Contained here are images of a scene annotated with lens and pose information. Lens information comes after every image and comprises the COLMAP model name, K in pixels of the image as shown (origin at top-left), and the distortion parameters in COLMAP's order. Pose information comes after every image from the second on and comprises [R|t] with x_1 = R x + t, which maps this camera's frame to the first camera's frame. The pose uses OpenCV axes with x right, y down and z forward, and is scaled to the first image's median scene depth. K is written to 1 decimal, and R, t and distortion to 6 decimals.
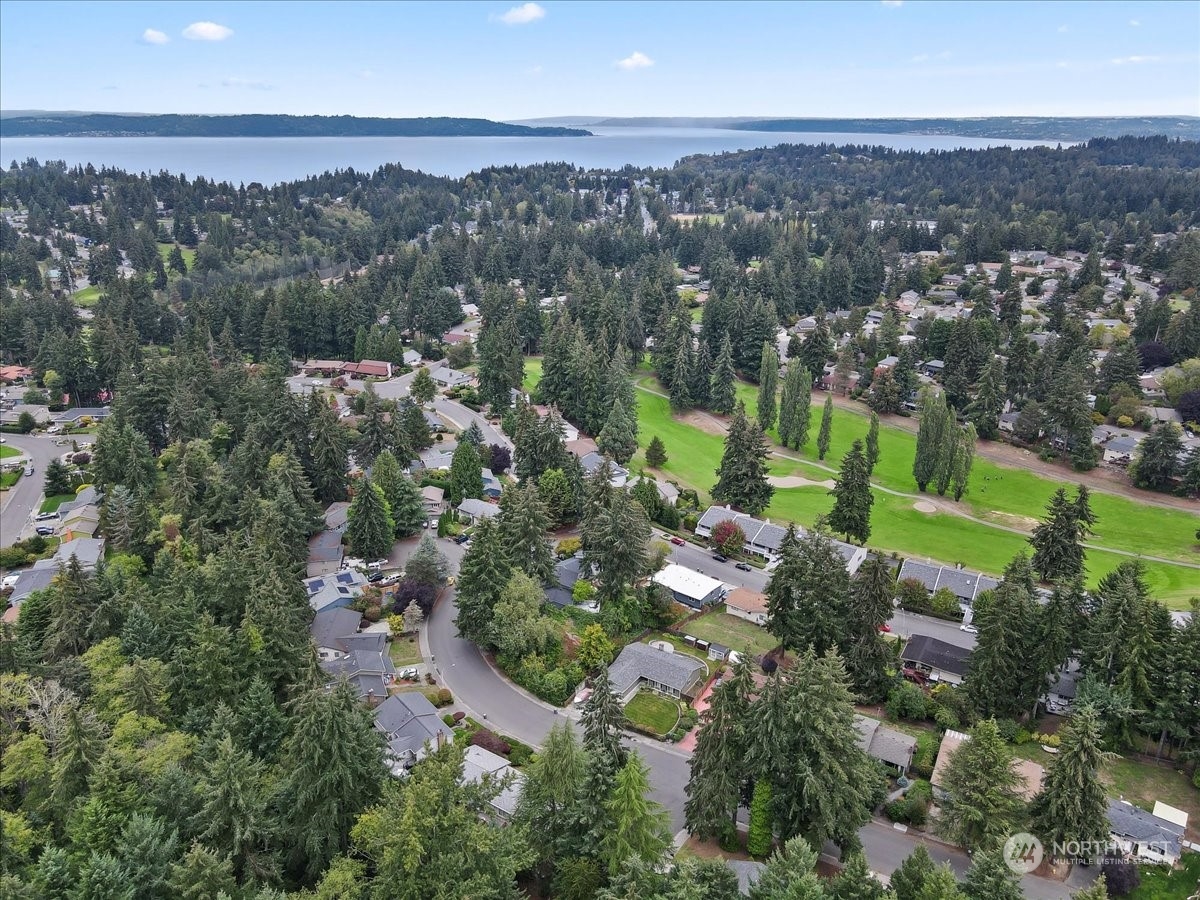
lens RADIAL K [[883.7, 0, 595.3], [0, 883.7, 449.1], [0, 0, 1]] dist [-0.012001, 0.033047]
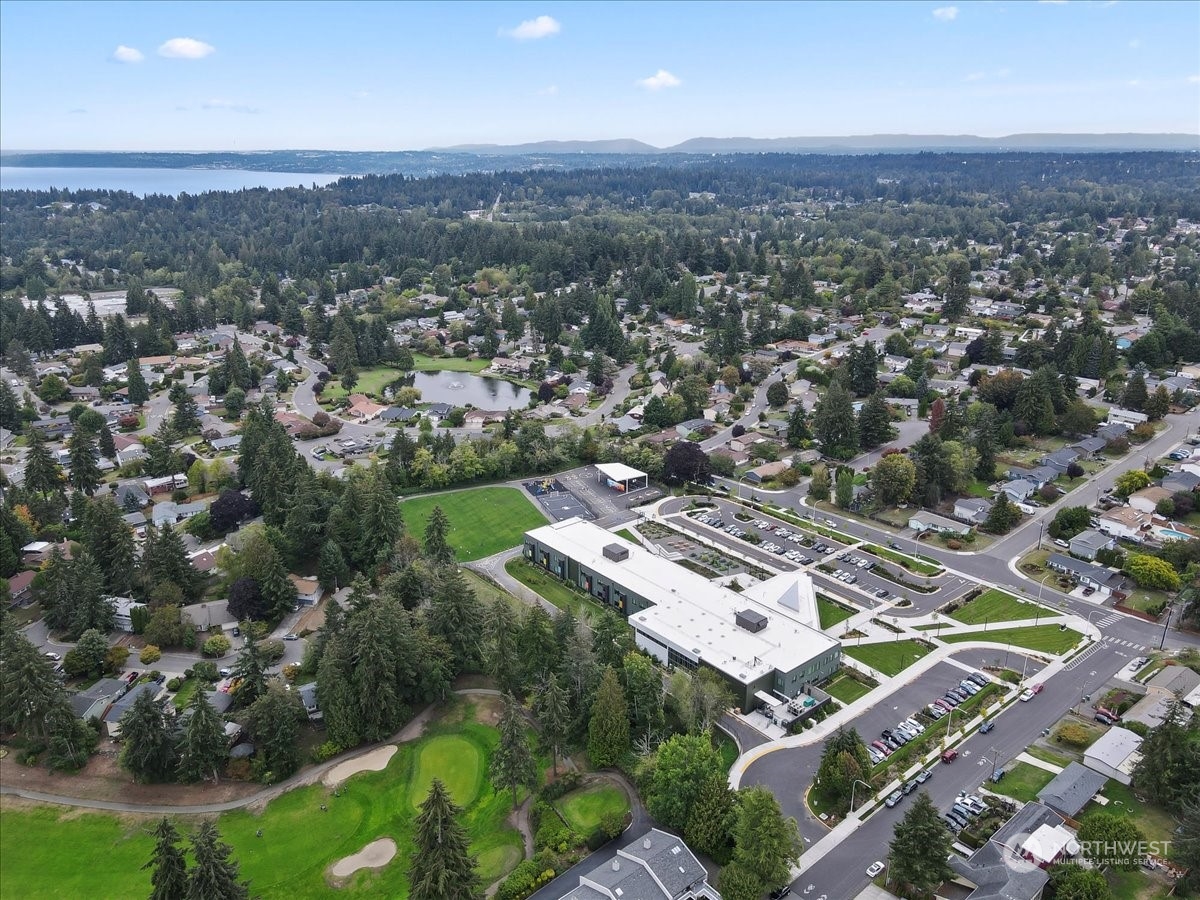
lens RADIAL K [[883.7, 0, 594.8], [0, 883.7, 450.6], [0, 0, 1]] dist [-0.012001, 0.033047]
pose [[0.752941, -0.216304, 0.621524, 0.229919], [0.235004, 0.970544, 0.053078, -0.071744], [-0.614697, 0.106096, 0.781595, 0.102085]]
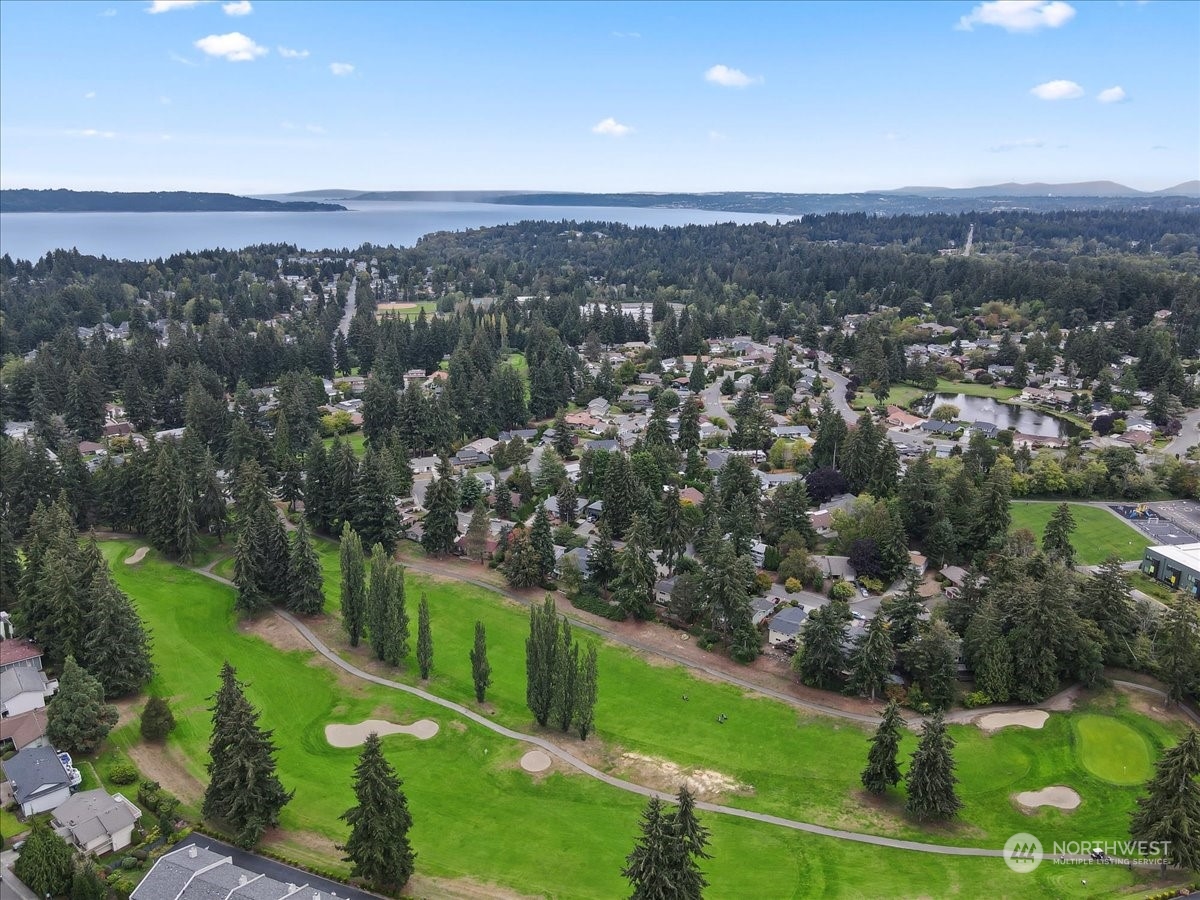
lens RADIAL K [[883.7, 0, 595.4], [0, 883.7, 451.2], [0, 0, 1]] dist [-0.012001, 0.033047]
pose [[0.968417, -0.068893, 0.239630, 0.115175], [0.086074, 0.994359, -0.061978, -0.060080], [-0.234008, 0.080646, 0.968884, 0.115878]]
